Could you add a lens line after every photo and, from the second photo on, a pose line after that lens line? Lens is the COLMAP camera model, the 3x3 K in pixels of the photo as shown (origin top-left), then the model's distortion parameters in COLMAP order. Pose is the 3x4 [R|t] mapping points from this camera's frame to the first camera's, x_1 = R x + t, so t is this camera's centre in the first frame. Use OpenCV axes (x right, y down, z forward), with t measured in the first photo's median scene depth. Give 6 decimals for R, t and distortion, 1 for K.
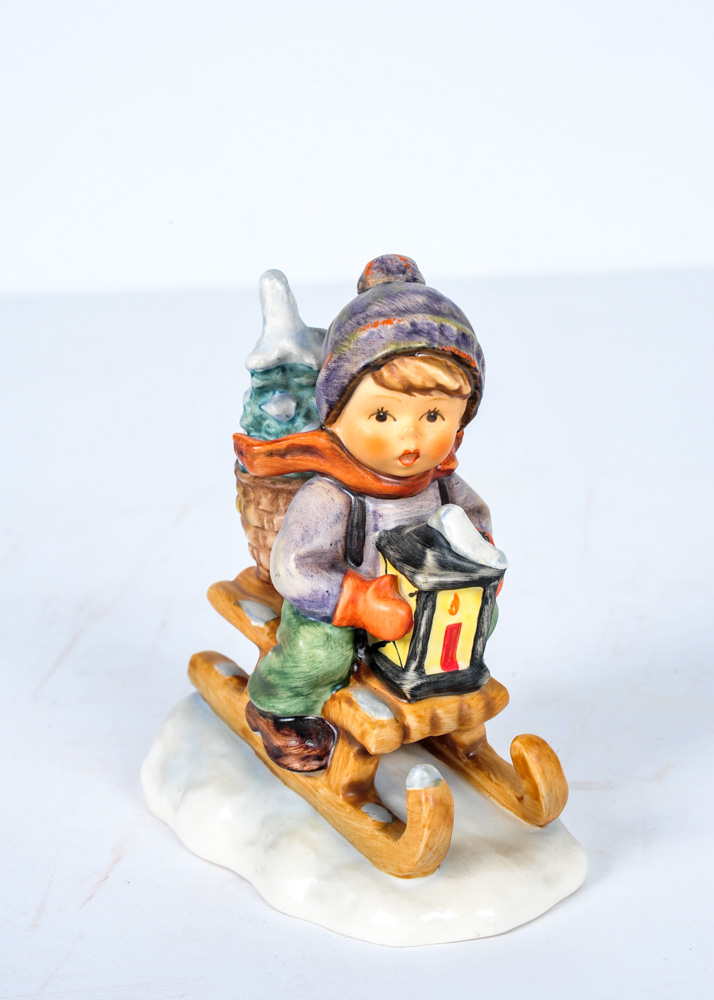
lens RADIAL K [[2062.4, 0, 357.0], [0, 2062.4, 500.0], [0, 0, 1]] dist [0.061906, 0.225176]
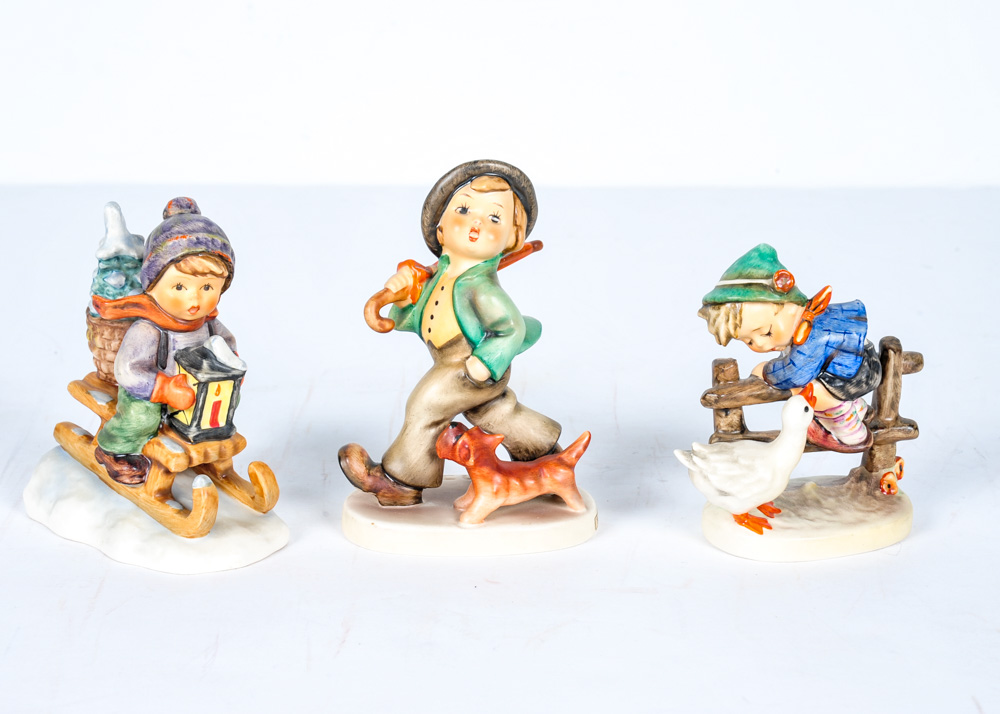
lens RADIAL K [[2062.4, 0, 500.0], [0, 2062.4, 357.0], [0, 0, 1]] dist [0.061906, 0.225176]
pose [[0.976618, 0.001823, 0.214975, -0.101112], [-0.003877, 0.999951, 0.009132, 0.003493], [-0.214948, -0.009752, 0.976577, -0.833759]]
